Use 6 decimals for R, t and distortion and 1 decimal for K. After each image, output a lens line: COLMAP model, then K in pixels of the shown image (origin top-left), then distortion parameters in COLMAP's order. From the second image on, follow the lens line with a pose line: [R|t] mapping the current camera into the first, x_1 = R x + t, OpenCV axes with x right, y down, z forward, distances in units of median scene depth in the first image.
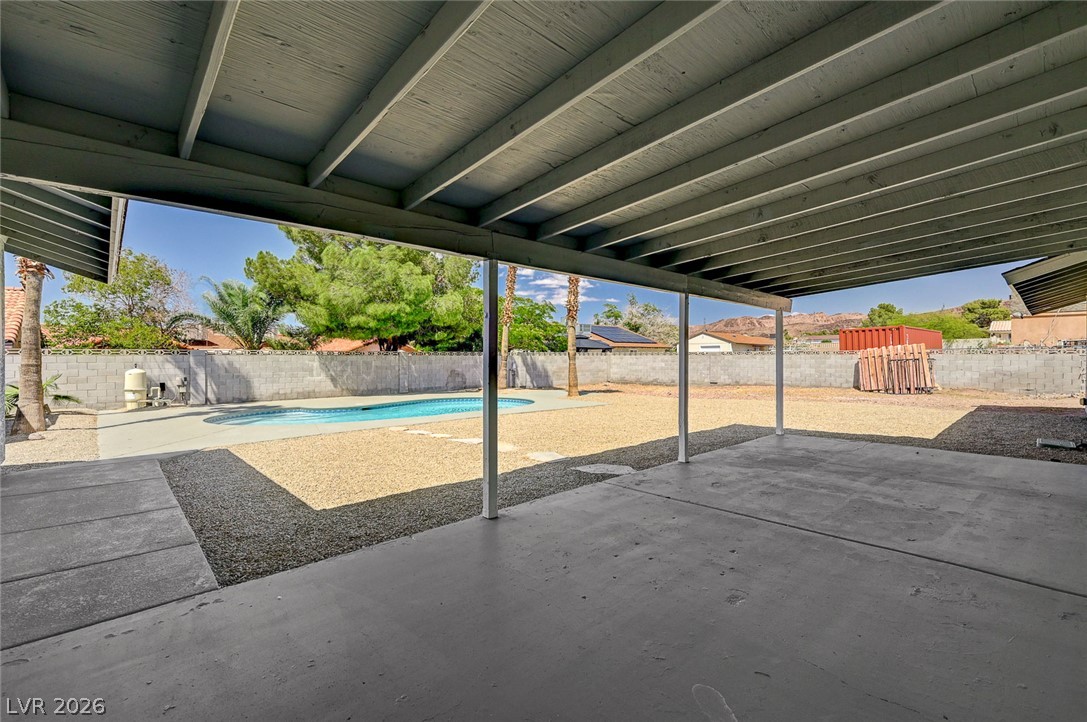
lens RADIAL K [[476.5, 0, 543.5], [0, 476.5, 361.0], [0, 0, 1]] dist [0.000639, 0.000004]
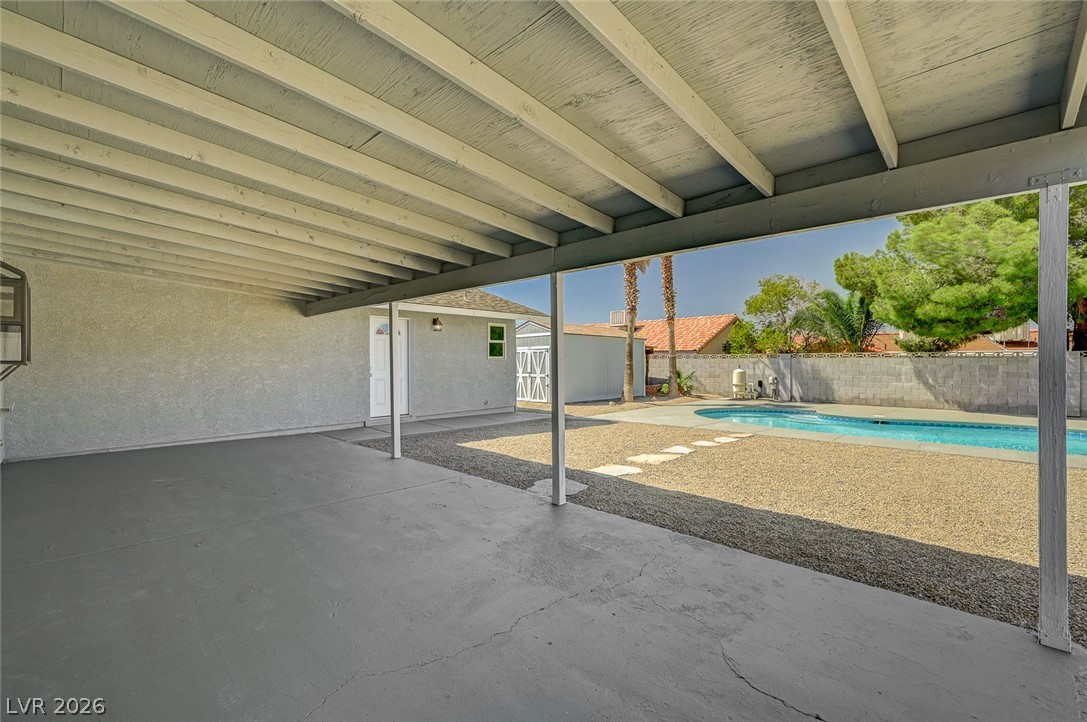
lens RADIAL K [[462.6, 0, 543.5], [0, 462.6, 361.0], [0, 0, 1]] dist [-0.000286, -0.000048]
pose [[0.050735, -0.000091, -0.998712, 0.410078], [-0.006647, 0.999978, -0.000428, -0.001363], [0.998690, 0.006660, 0.050733, 0.389078]]
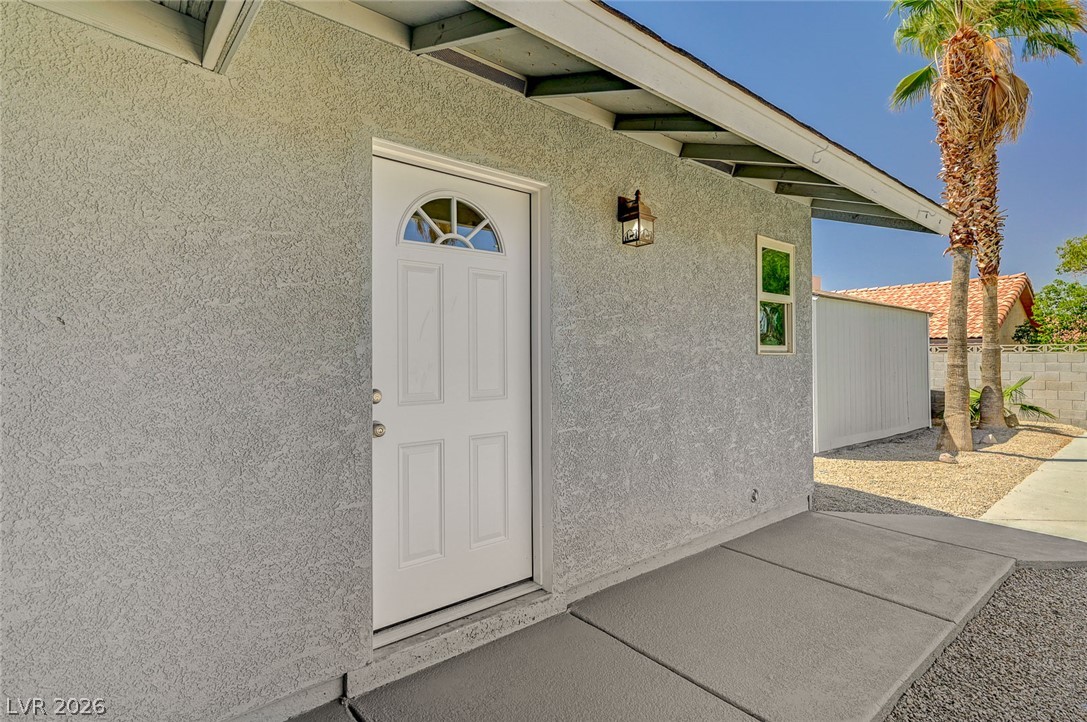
lens RADIAL K [[532.5, 0, 543.5], [0, 532.5, 361.0], [0, 0, 1]] dist [0.000838, 0.000336]
pose [[-0.059035, 0.004474, -0.998246, -0.094986], [-0.001613, 0.999988, 0.004577, -0.001457], [0.998255, 0.001880, -0.059027, 0.238356]]
